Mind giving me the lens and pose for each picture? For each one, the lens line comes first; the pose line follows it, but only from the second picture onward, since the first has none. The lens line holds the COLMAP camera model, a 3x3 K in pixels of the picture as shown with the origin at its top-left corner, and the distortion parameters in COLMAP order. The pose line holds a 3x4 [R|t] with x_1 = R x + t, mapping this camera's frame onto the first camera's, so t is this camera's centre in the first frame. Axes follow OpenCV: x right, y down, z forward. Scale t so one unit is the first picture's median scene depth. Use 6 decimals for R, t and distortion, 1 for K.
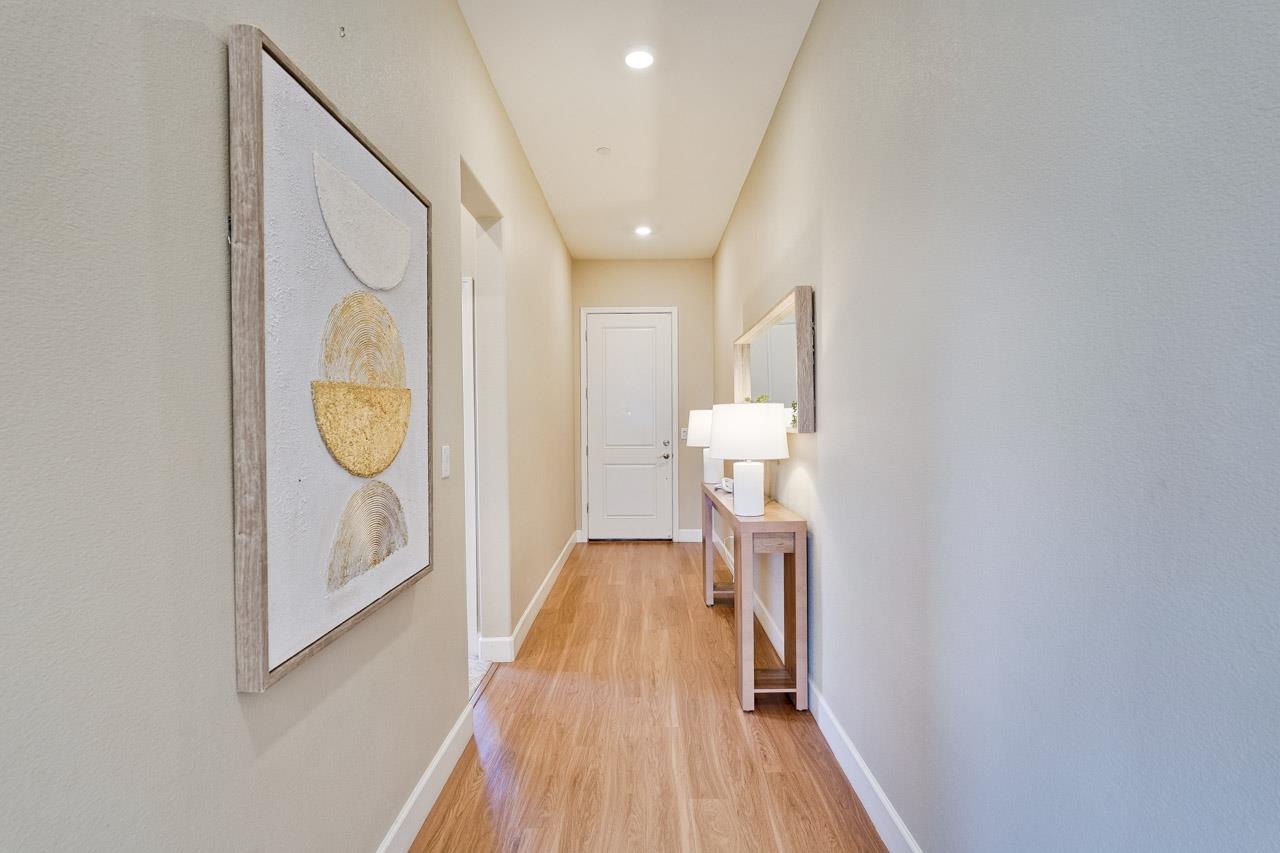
lens RADIAL K [[584.4, 0, 631.4], [0, 584.4, 434.4], [0, 0, 1]] dist [-0.001616, 0.000747]
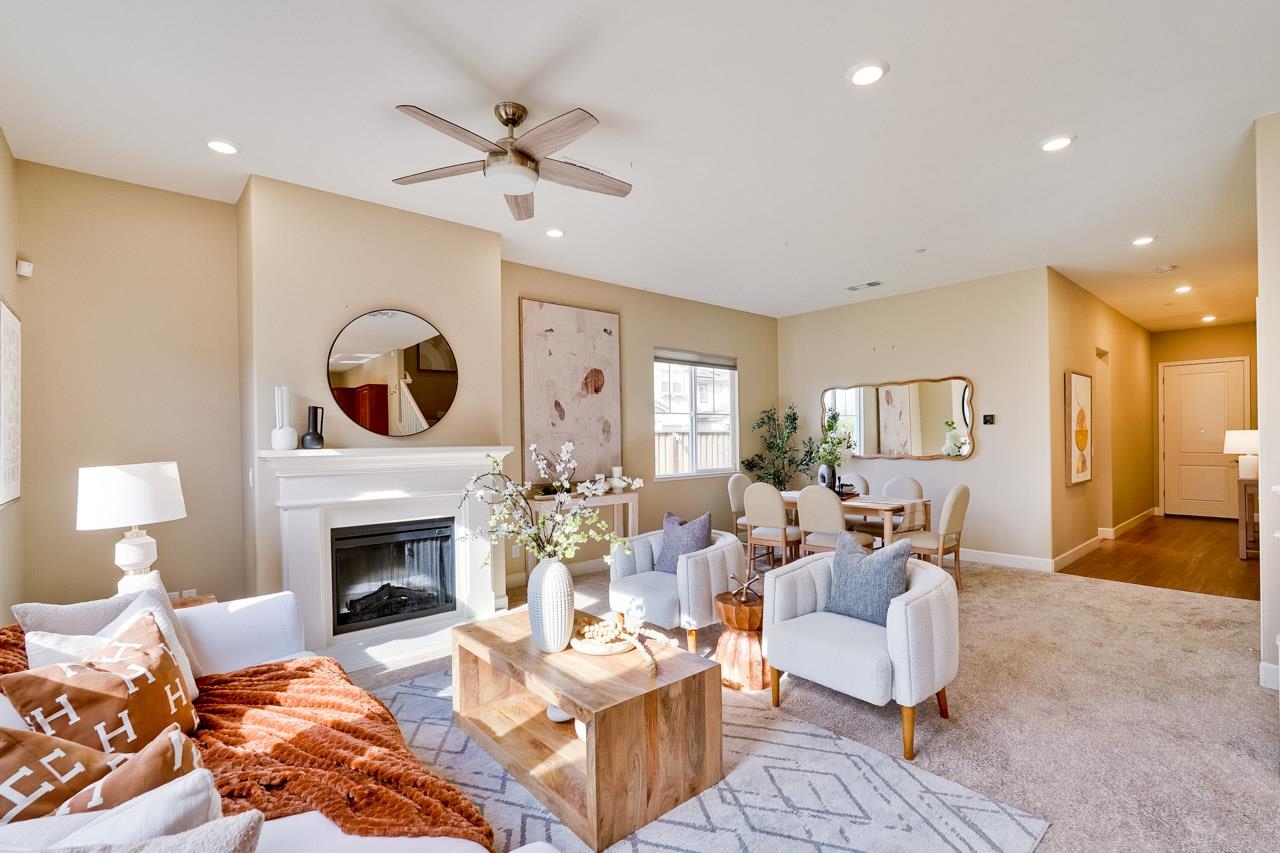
lens RADIAL K [[570.4, 0, 670.9], [0, 570.4, 445.2], [0, 0, 1]] dist [-0.001795, -0.000200]
pose [[0.688882, 0.000328, -0.724873, 0.128592], [-0.004294, 0.999984, -0.003628, 0.015015], [0.724861, 0.005612, 0.688873, -1.061023]]
